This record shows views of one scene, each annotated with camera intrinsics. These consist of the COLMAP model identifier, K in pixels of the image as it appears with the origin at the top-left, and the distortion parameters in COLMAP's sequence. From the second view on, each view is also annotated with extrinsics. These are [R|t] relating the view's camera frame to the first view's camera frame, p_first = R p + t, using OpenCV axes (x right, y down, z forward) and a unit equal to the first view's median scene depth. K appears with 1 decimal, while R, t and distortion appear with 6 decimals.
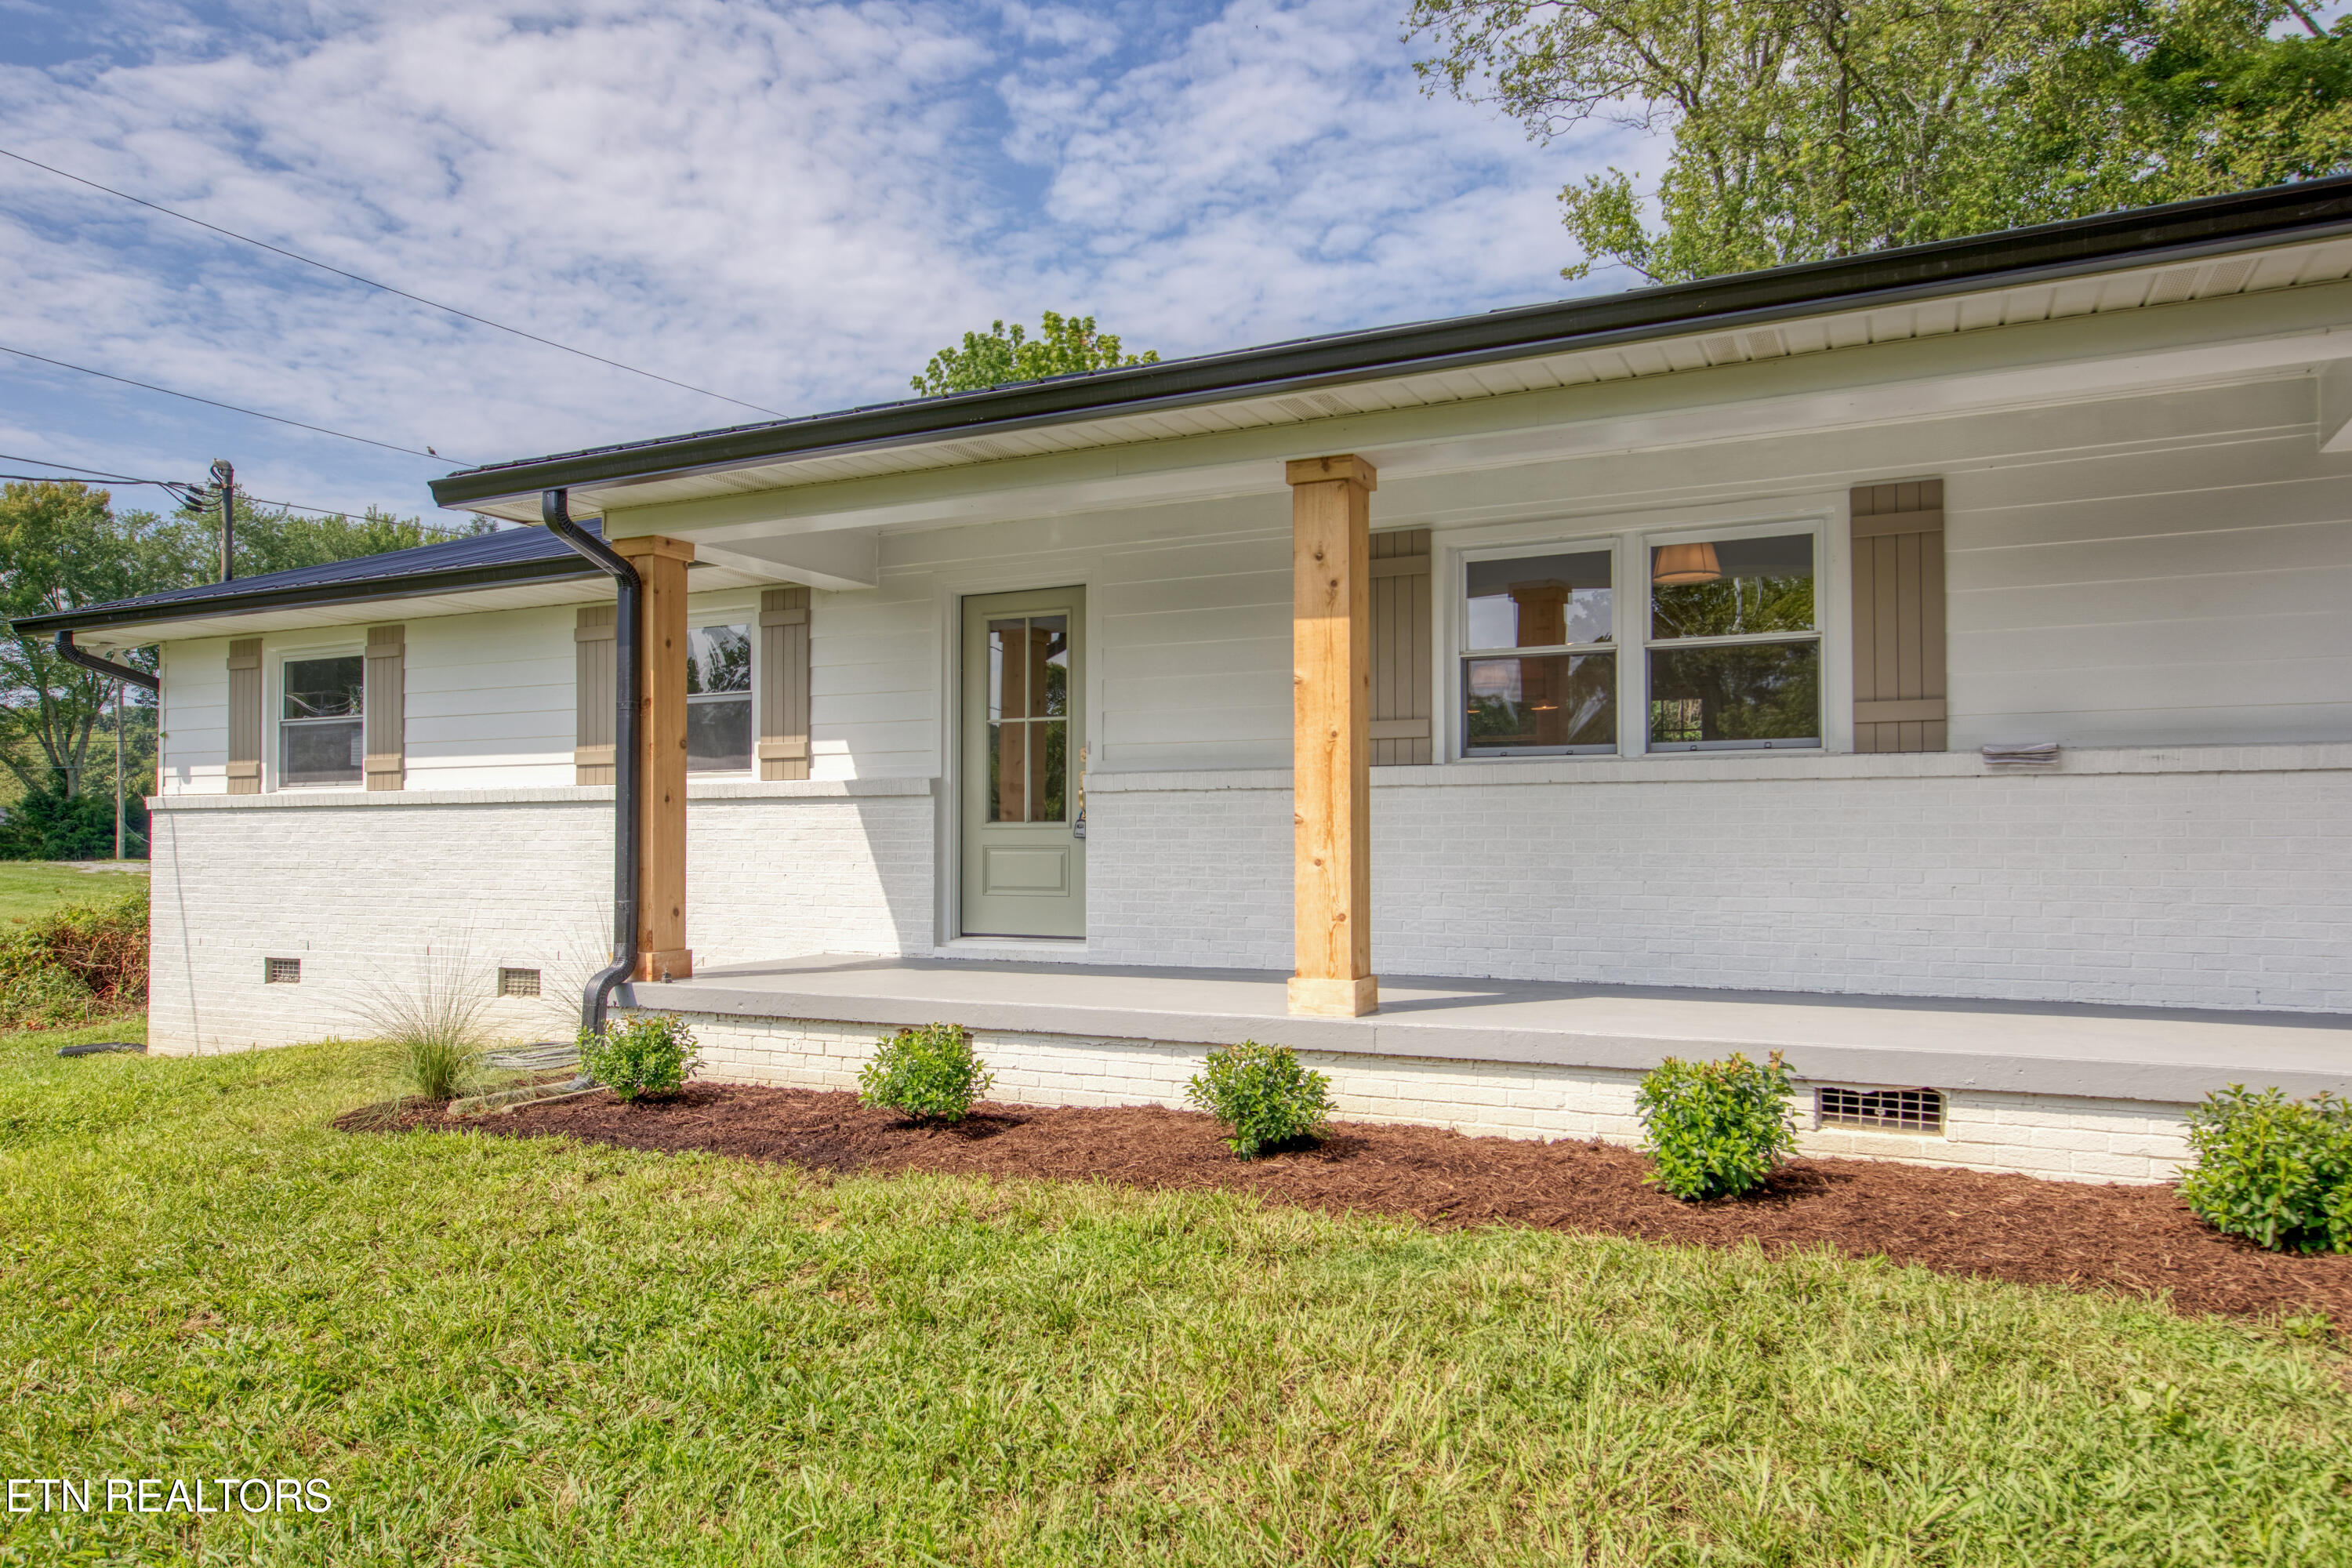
lens RADIAL K [[1507.8, 0, 1177.3], [0, 1507.8, 789.0], [0, 0, 1]] dist [-0.002976, -0.001864]
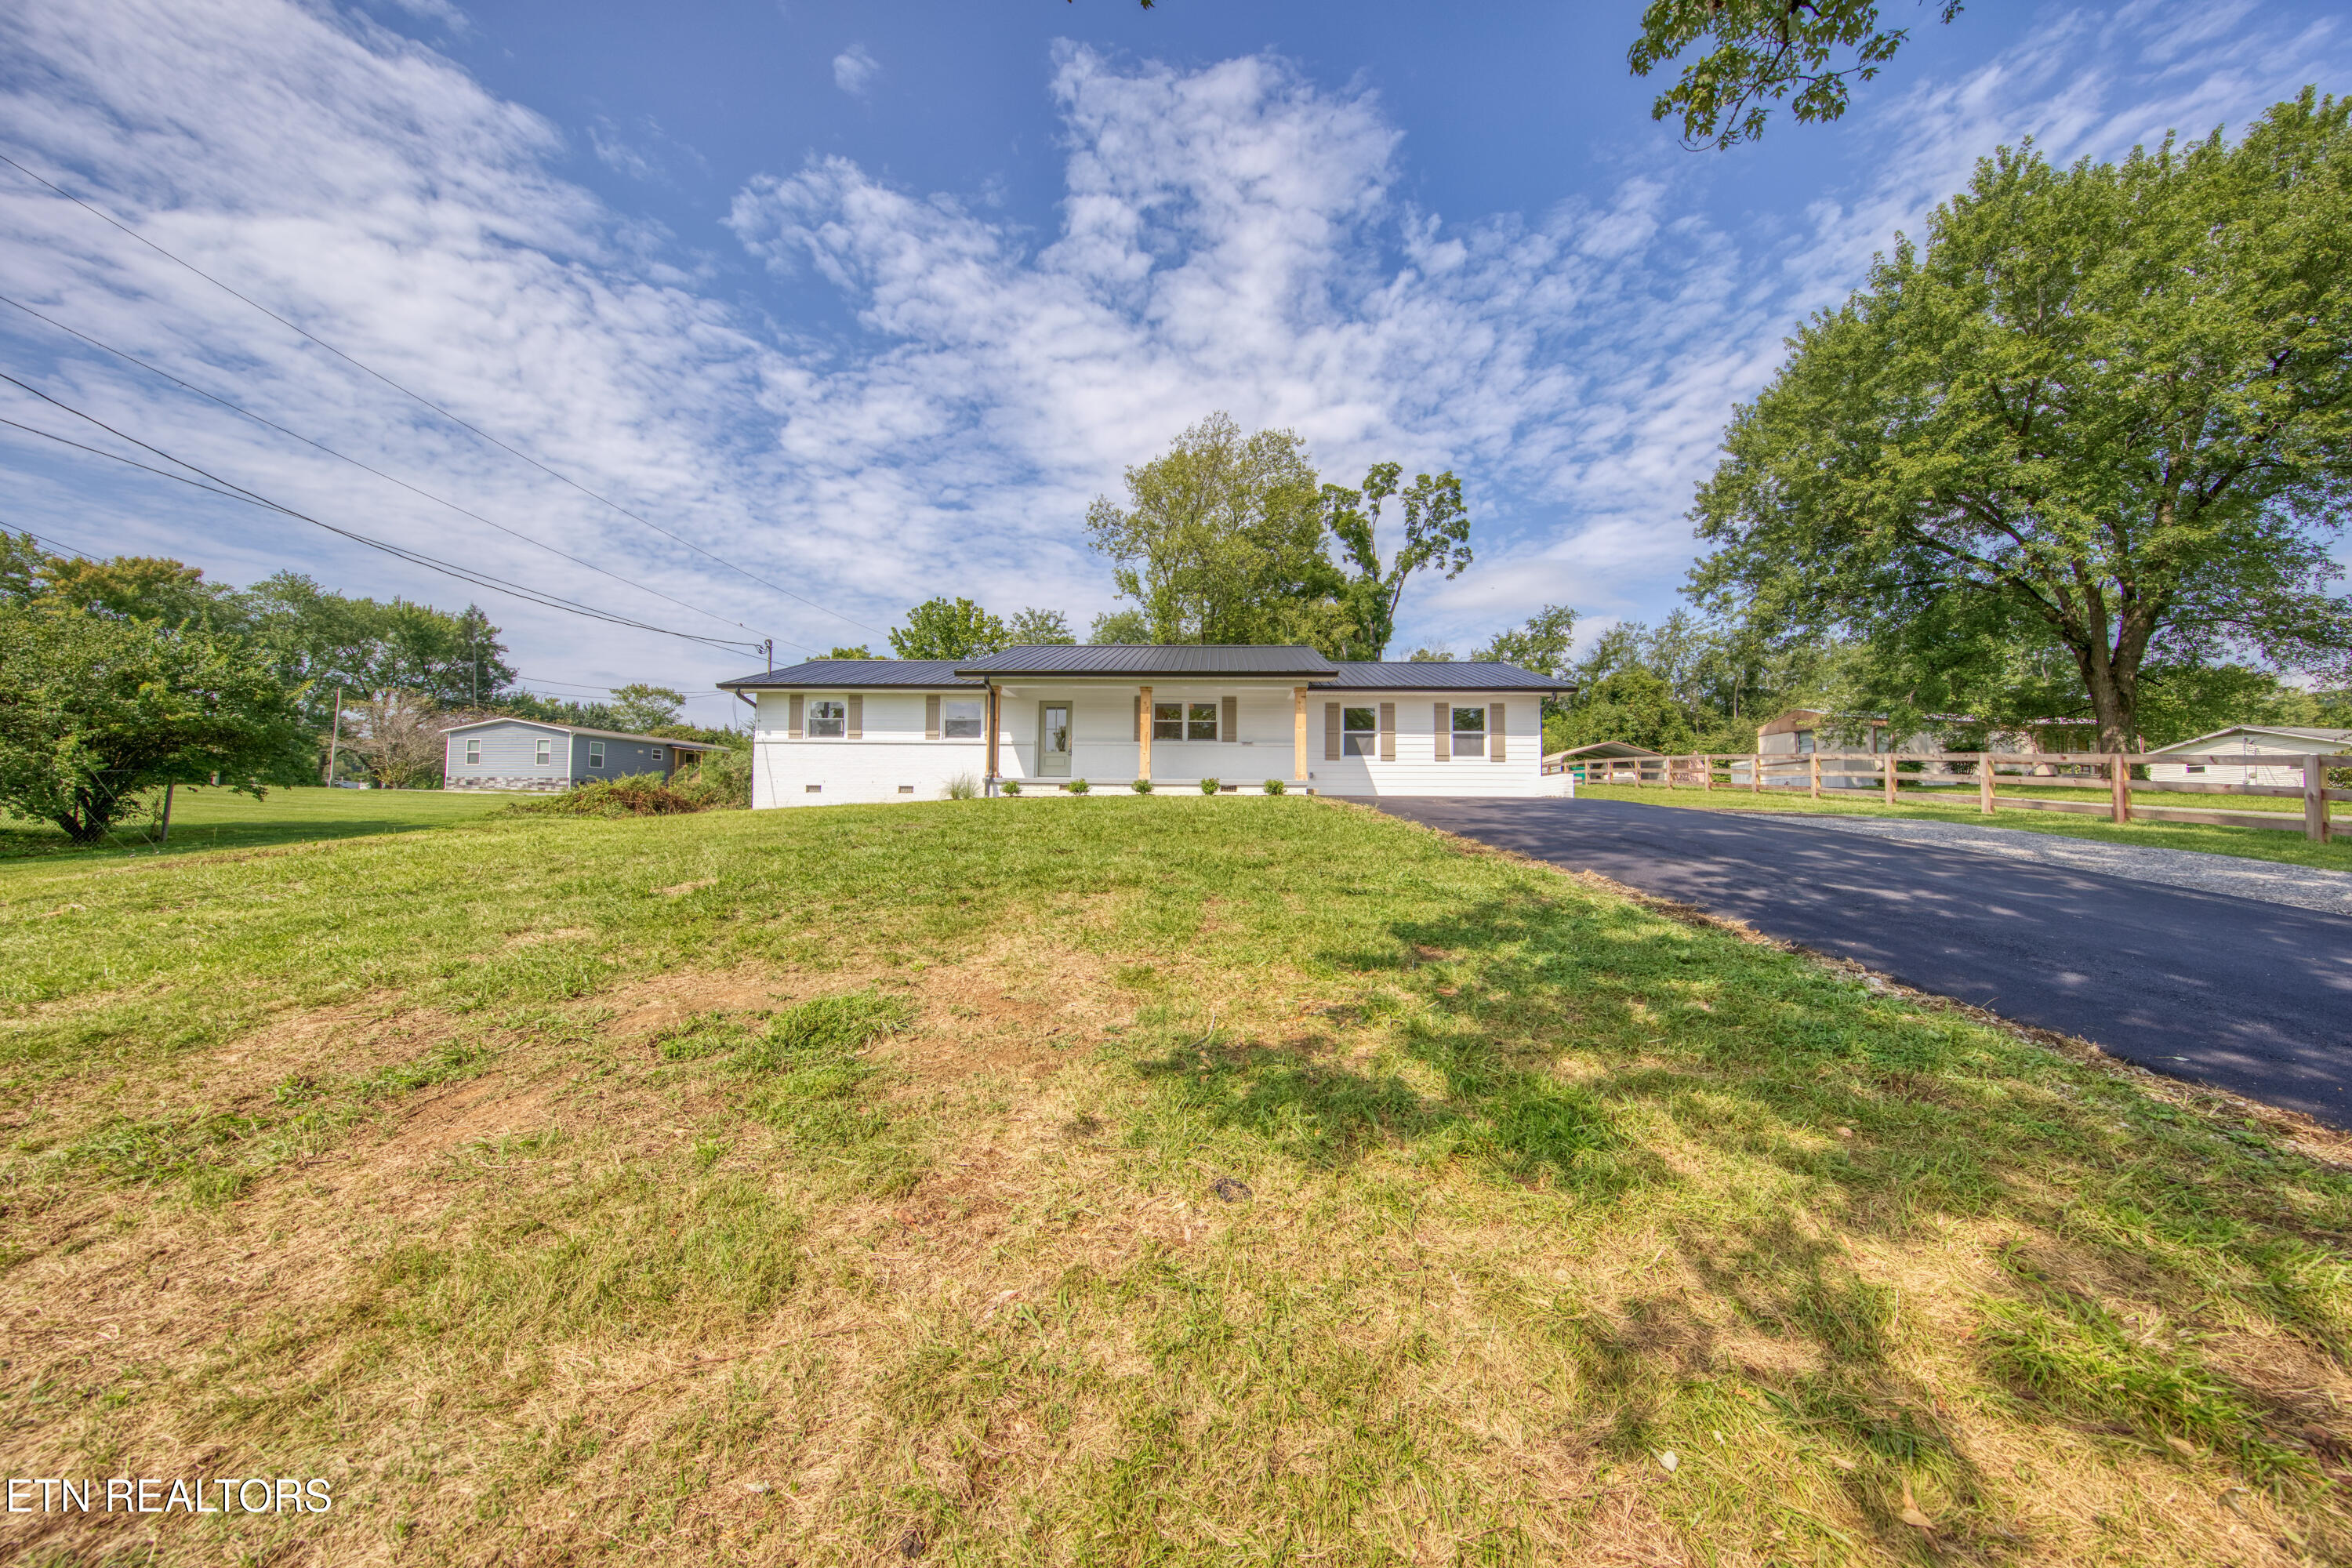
lens RADIAL K [[785.9, 0, 1176.9], [0, 785.9, 790.5], [0, 0, 1]] dist [0.004794, 0.000000]
pose [[0.912269, 0.022839, 0.408955, -0.582334], [-0.026642, 0.999639, 0.003604, 0.096302], [-0.408724, -0.014183, 0.912548, -1.049910]]
